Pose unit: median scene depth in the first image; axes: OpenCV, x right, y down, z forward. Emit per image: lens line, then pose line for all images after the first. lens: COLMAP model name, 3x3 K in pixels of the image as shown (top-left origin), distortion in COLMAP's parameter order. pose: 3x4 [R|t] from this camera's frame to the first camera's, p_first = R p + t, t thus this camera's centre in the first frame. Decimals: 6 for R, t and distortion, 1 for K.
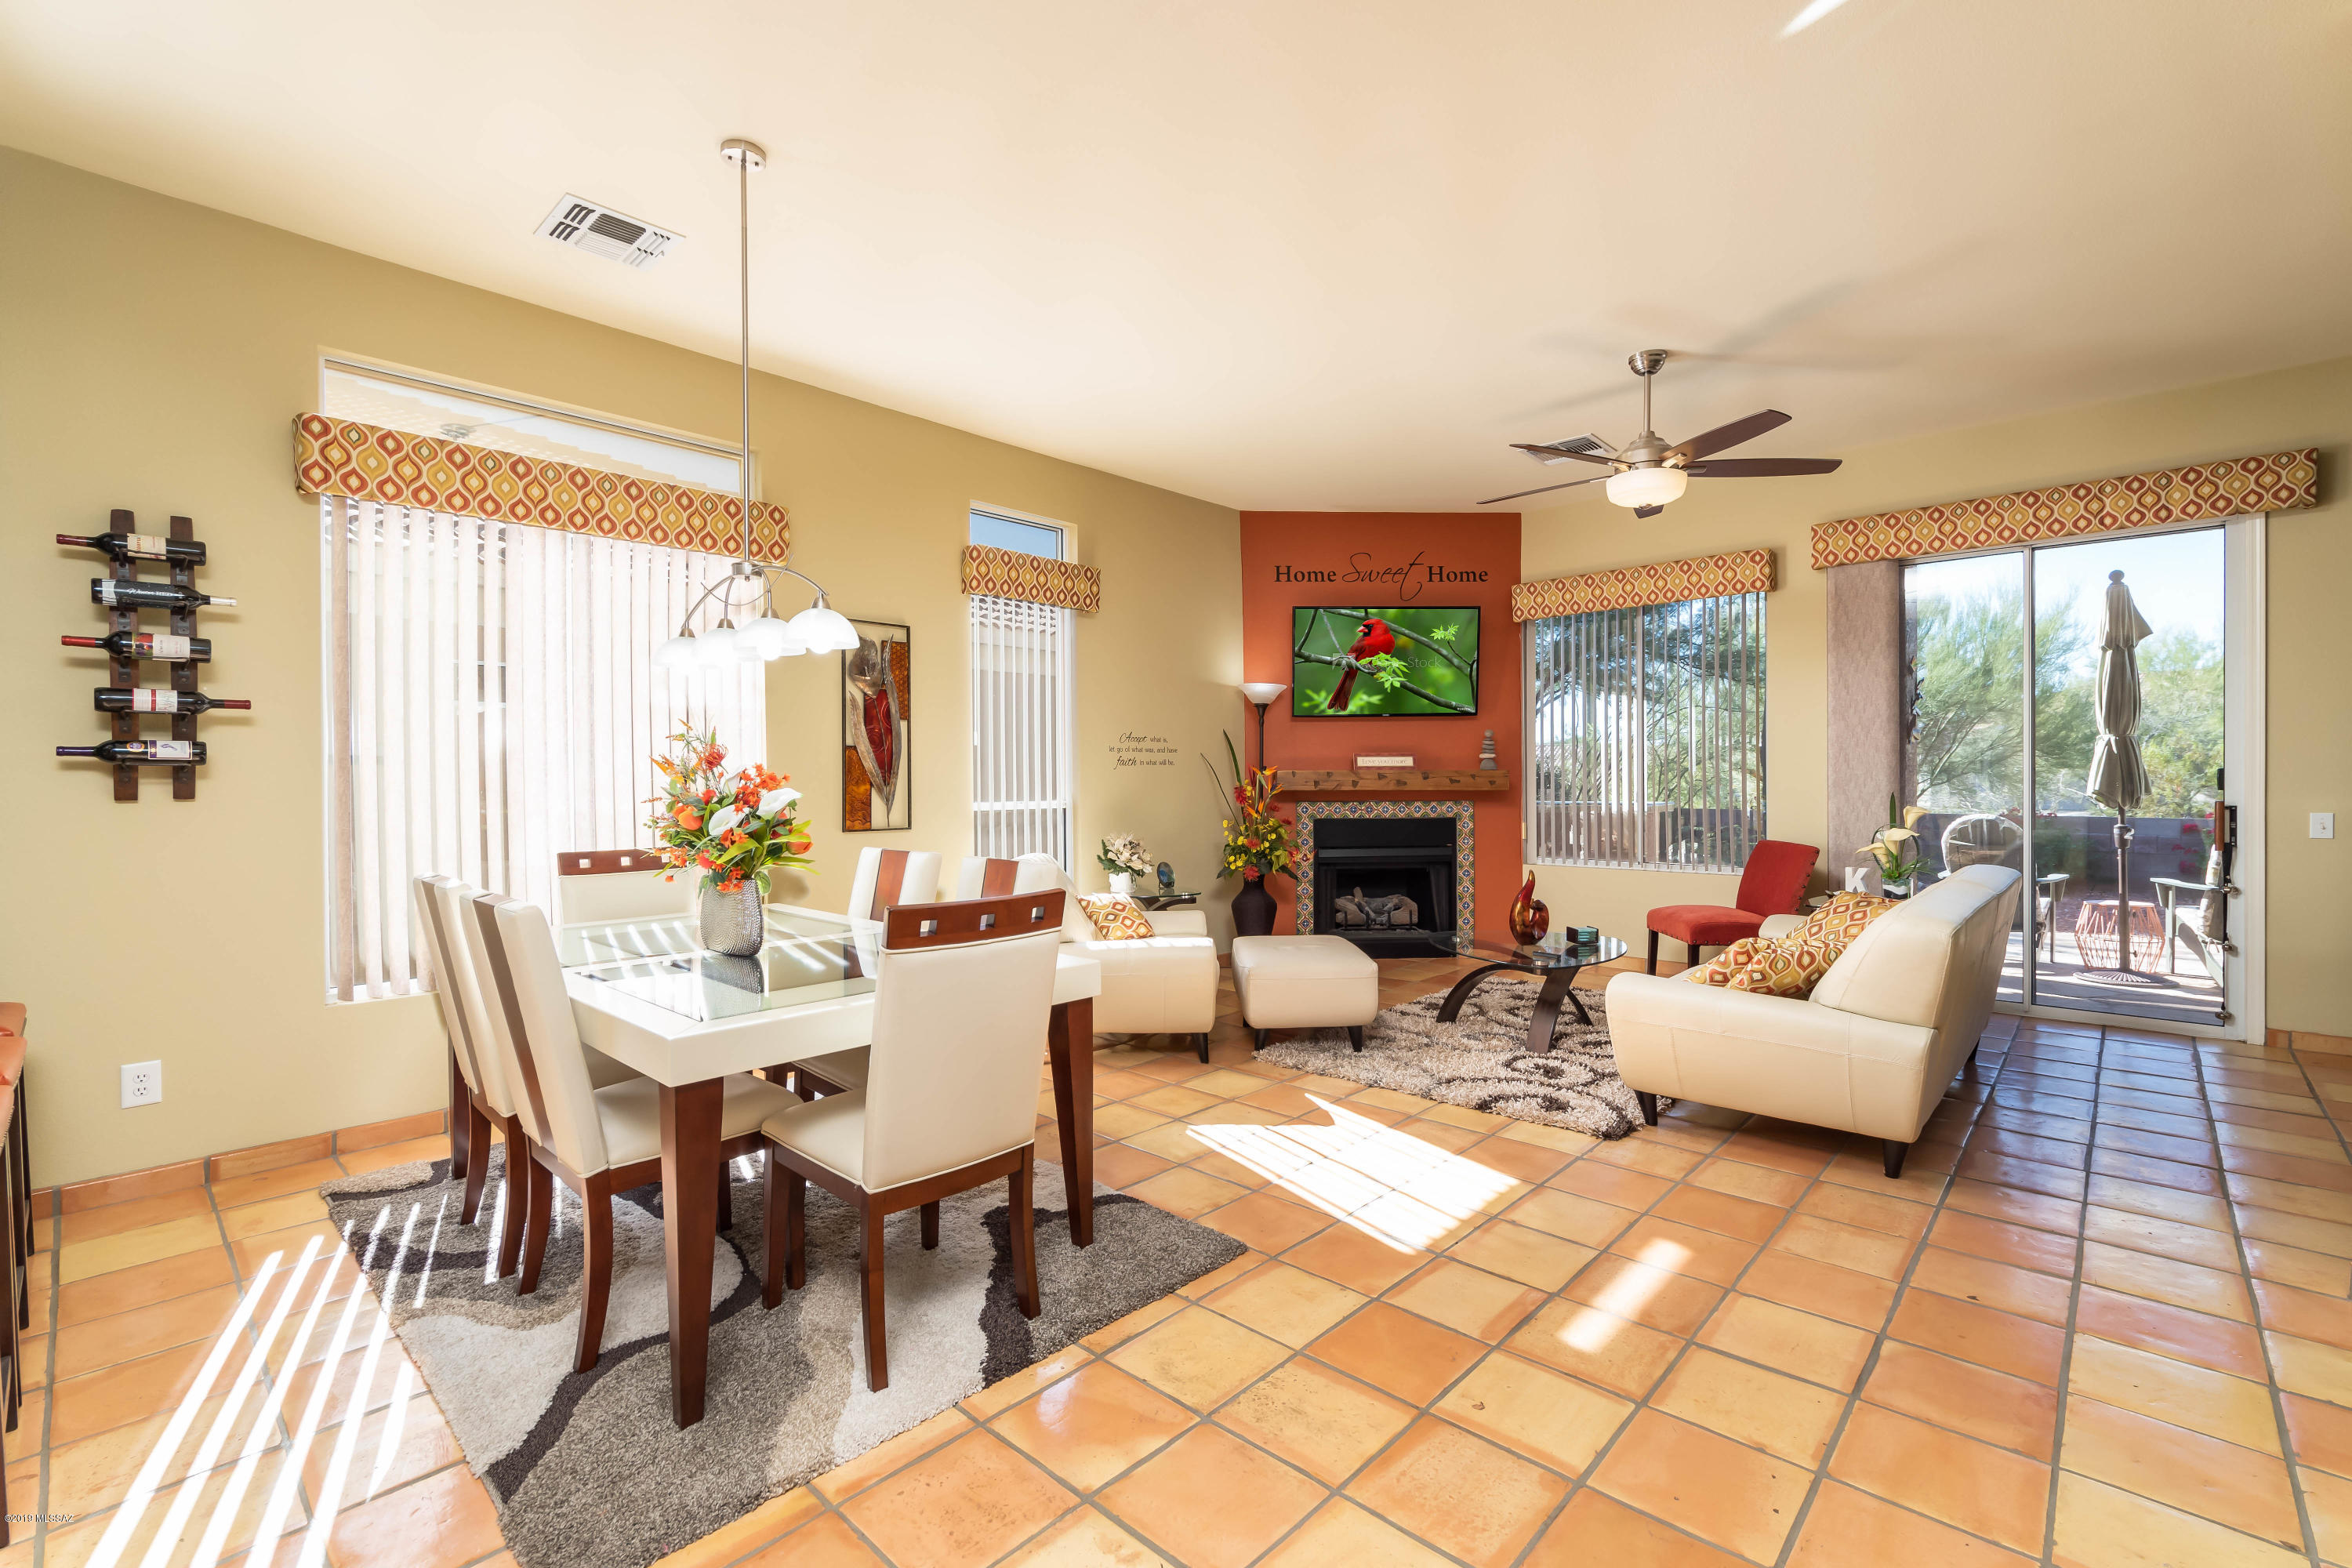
lens RADIAL K [[1025.9, 0, 1181.2], [0, 1025.9, 782.8], [0, 0, 1]] dist [-0.004831, 0.003909]
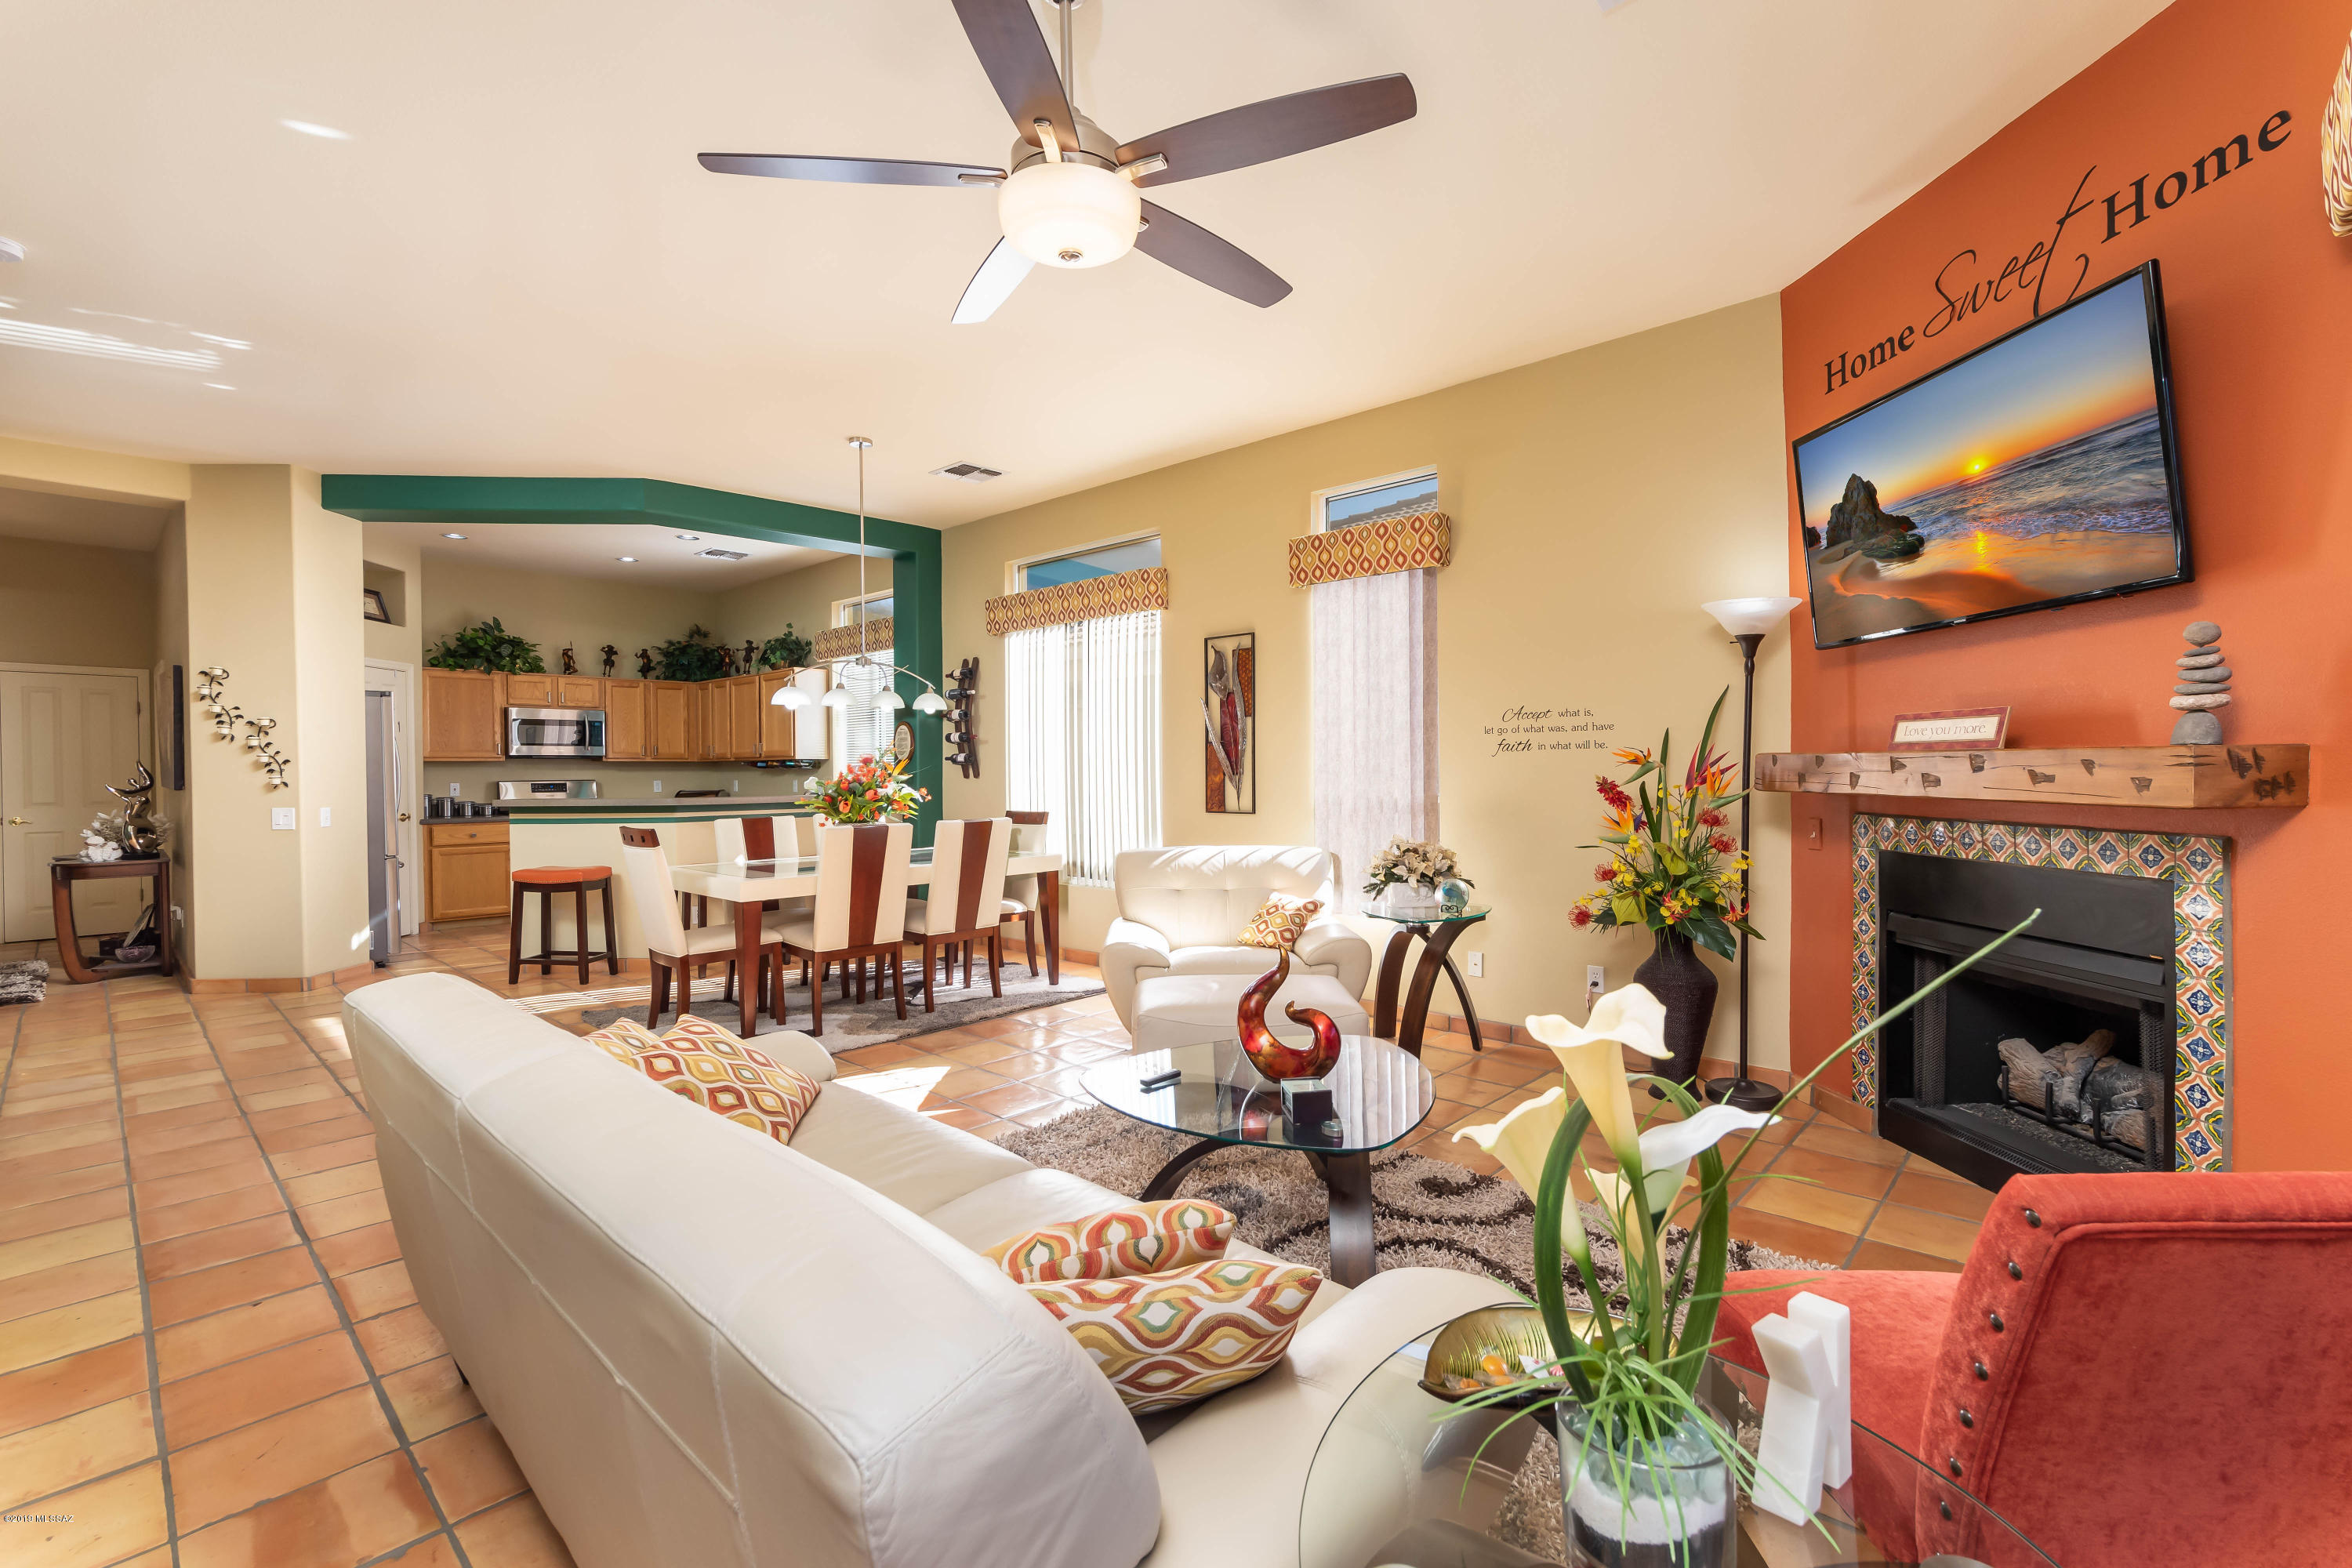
lens RADIAL K [[1025.9, 0, 1184.8], [0, 1025.9, 780.8], [0, 0, 1]] dist [-0.004831, 0.003909]
pose [[0.002534, 0.016393, -0.999862, 0.872823], [0.002121, 0.999863, 0.016398, -0.009954], [0.999995, -0.002162, 0.002499, 0.940958]]
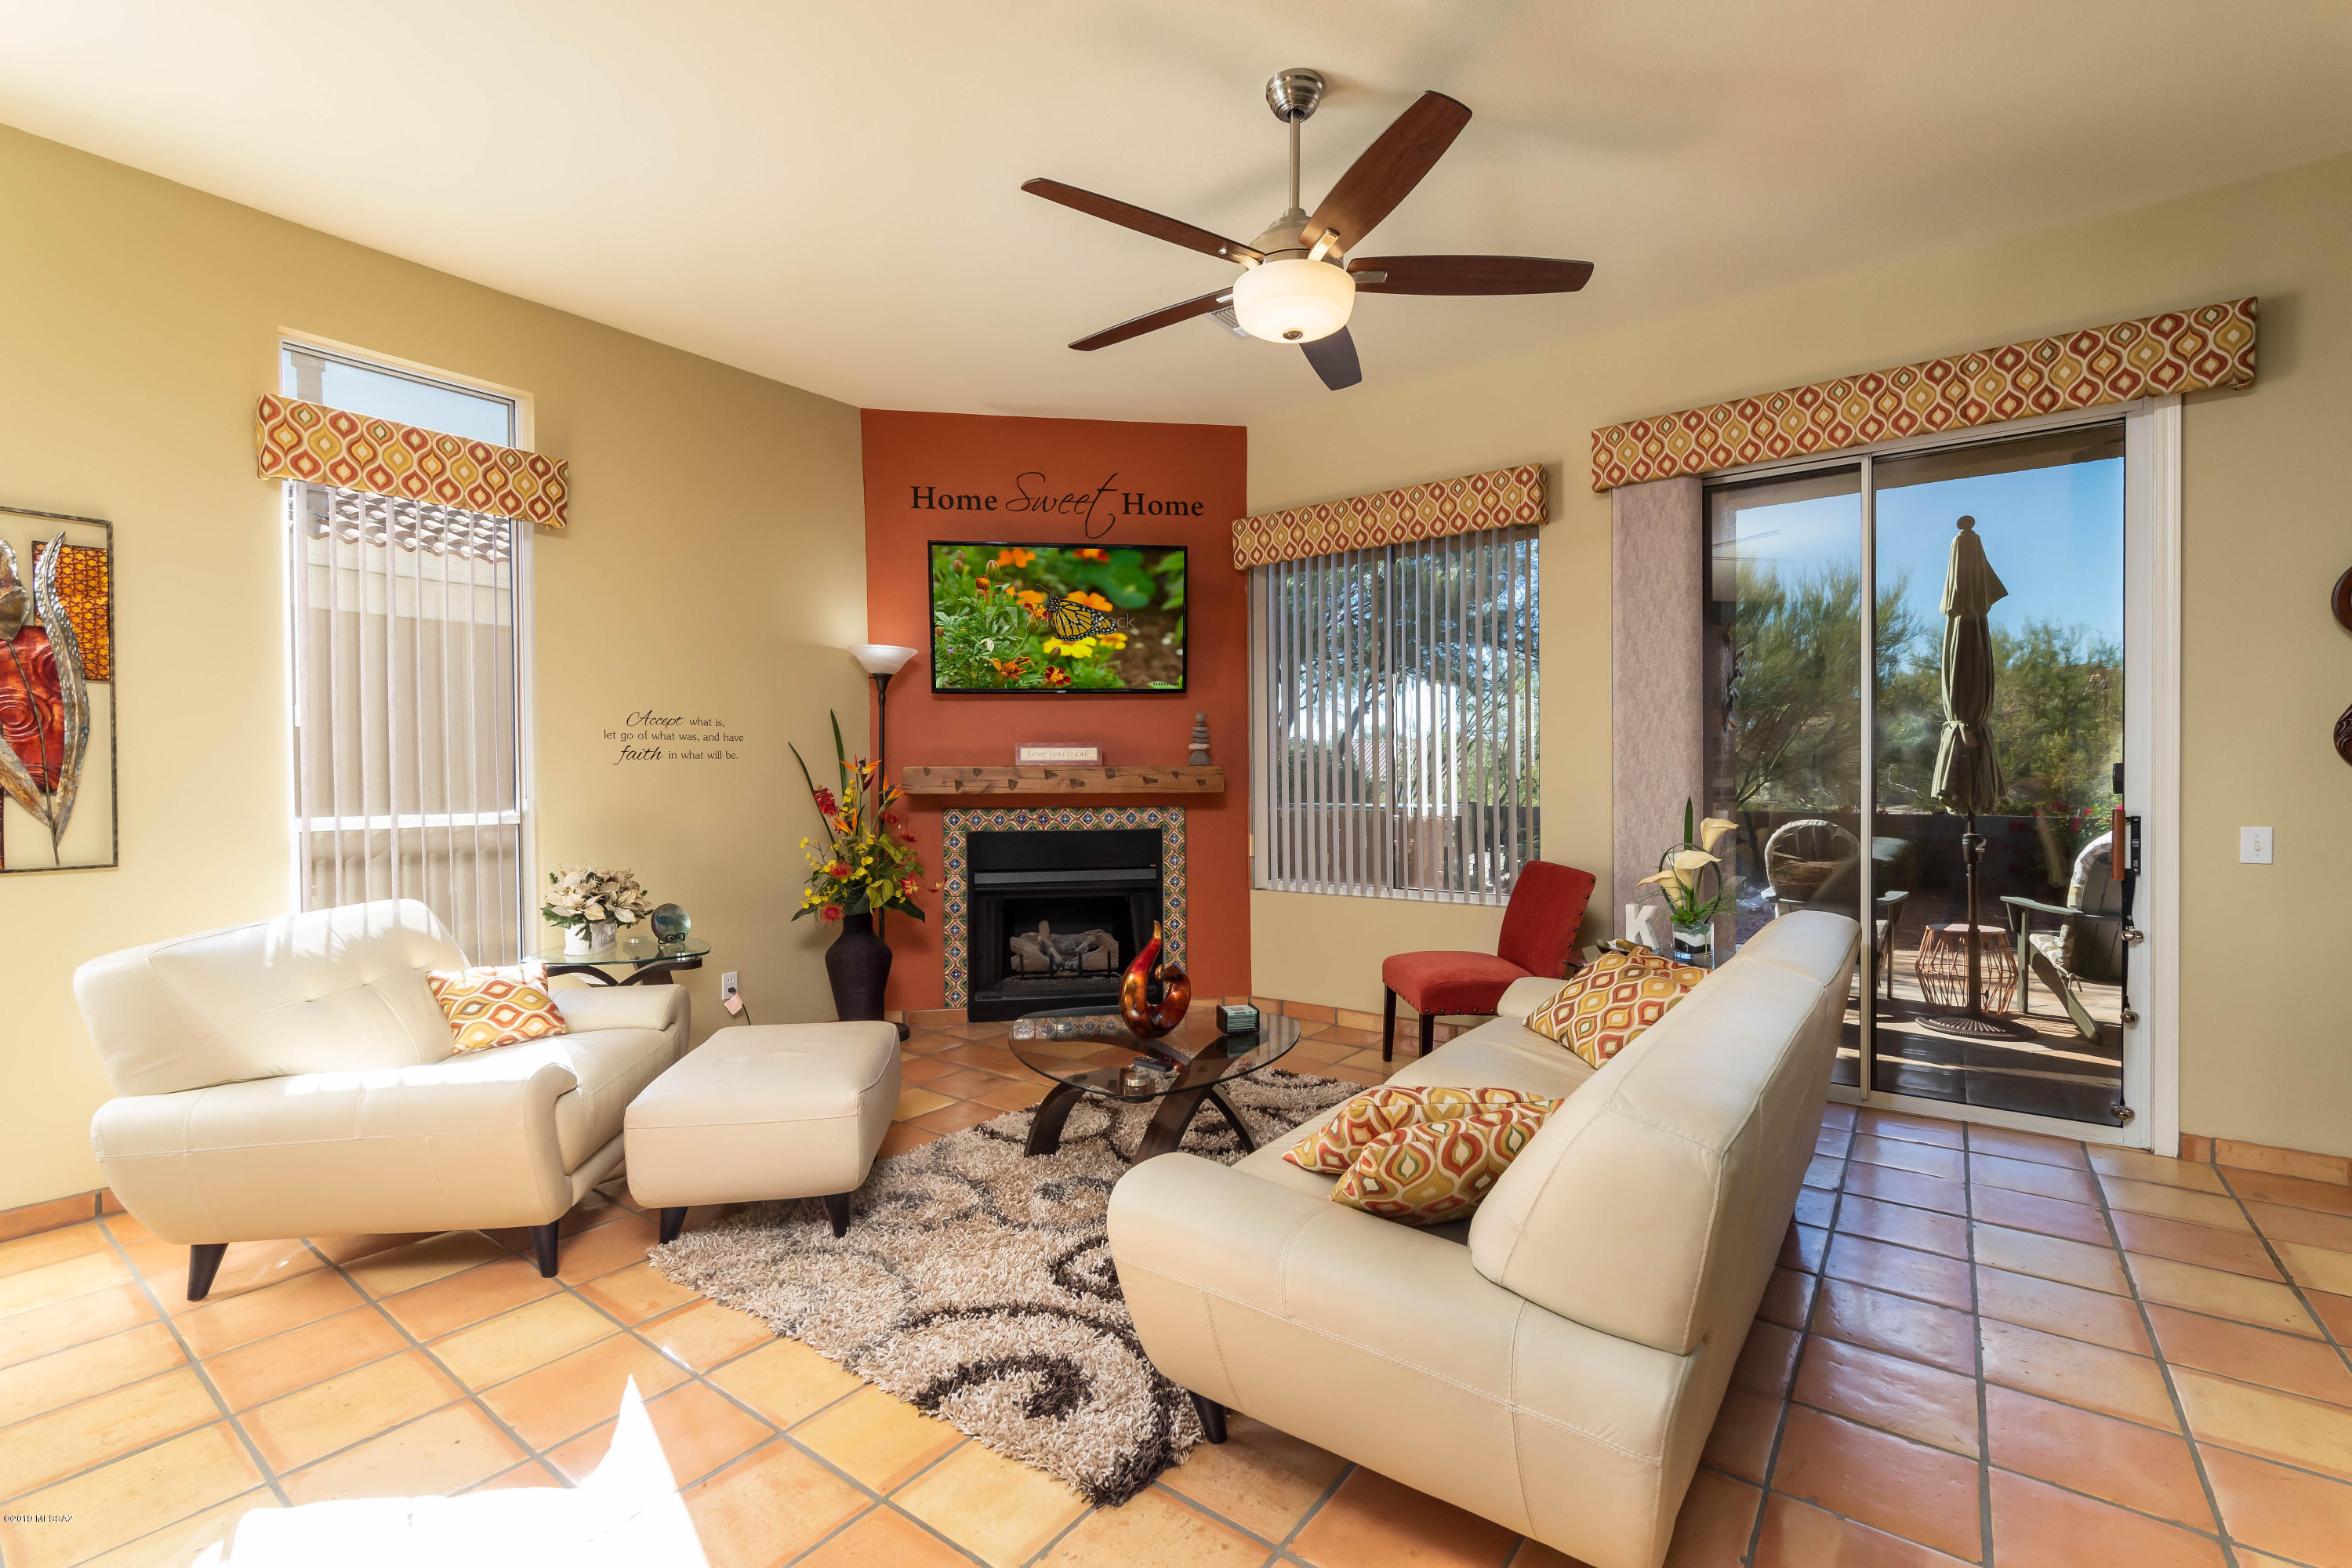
lens RADIAL K [[1025.9, 0, 1181.8], [0, 1025.9, 782.4], [0, 0, 1]] dist [-0.004831, 0.003909]
pose [[0.994133, -0.002273, 0.108138, 0.286096], [0.001829, 0.999989, 0.004208, -0.004899], [-0.108146, -0.003985, 0.994127, 0.355912]]
